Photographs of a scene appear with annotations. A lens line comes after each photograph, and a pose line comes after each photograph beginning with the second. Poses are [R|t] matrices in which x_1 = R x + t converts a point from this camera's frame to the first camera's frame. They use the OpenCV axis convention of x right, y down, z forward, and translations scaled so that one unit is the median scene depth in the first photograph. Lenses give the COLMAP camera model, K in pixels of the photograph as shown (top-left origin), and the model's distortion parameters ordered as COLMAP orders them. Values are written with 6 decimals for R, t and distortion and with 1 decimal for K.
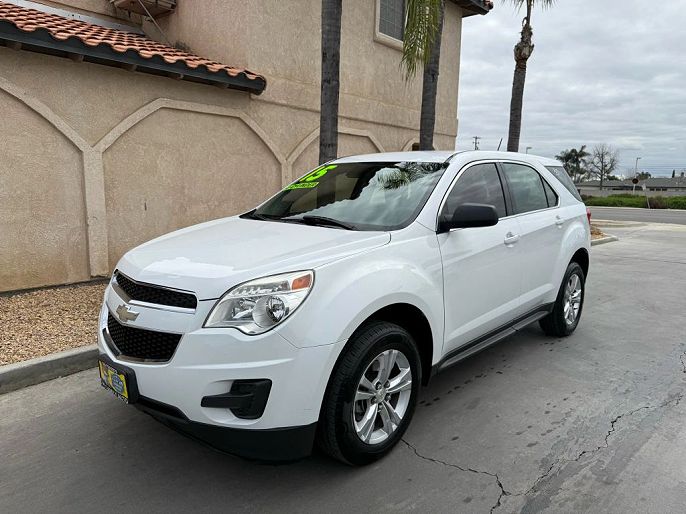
lens RADIAL K [[495.2, 0, 343.7], [0, 495.2, 254.6], [0, 0, 1]] dist [0.011036, -0.019220]
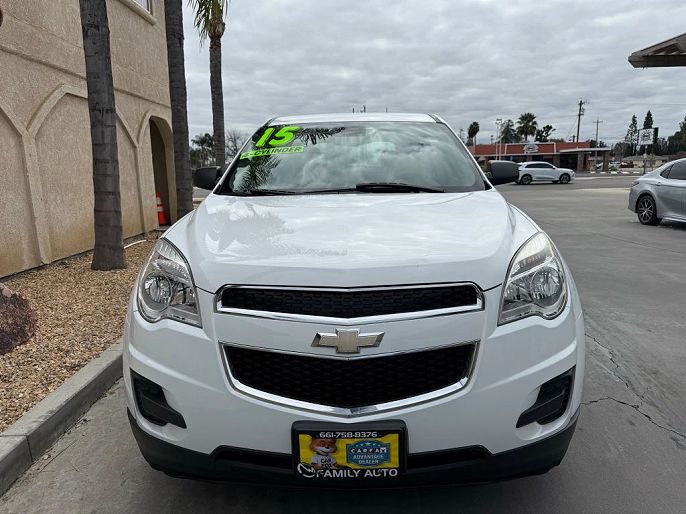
lens RADIAL K [[495.2, 0, 342.6], [0, 495.2, 254.4], [0, 0, 1]] dist [0.011036, -0.019220]
pose [[0.760820, -0.140404, 0.633593, -0.892238], [0.121554, 0.989868, 0.073392, -0.037140], [-0.637478, 0.021177, 0.770178, 0.572197]]
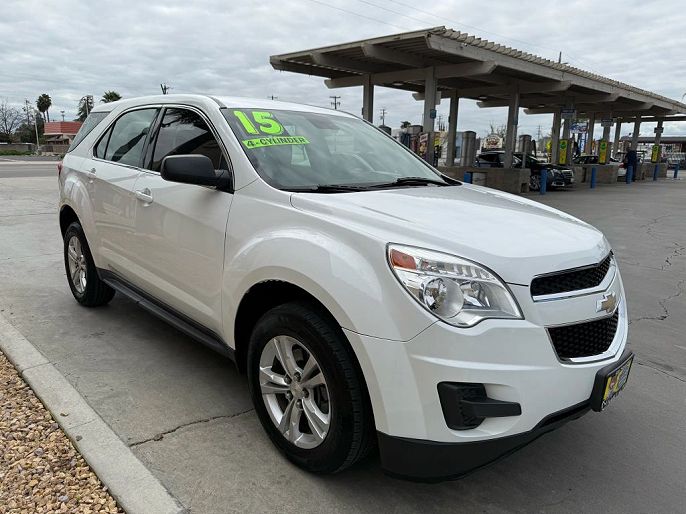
lens RADIAL K [[495.2, 0, 346.8], [0, 495.2, 255.4], [0, 0, 1]] dist [0.011036, -0.019220]
pose [[0.069961, -0.217853, 0.973471, -1.381263], [0.117569, 0.970861, 0.208820, -0.201676], [-0.990597, 0.099841, 0.093536, 1.483773]]
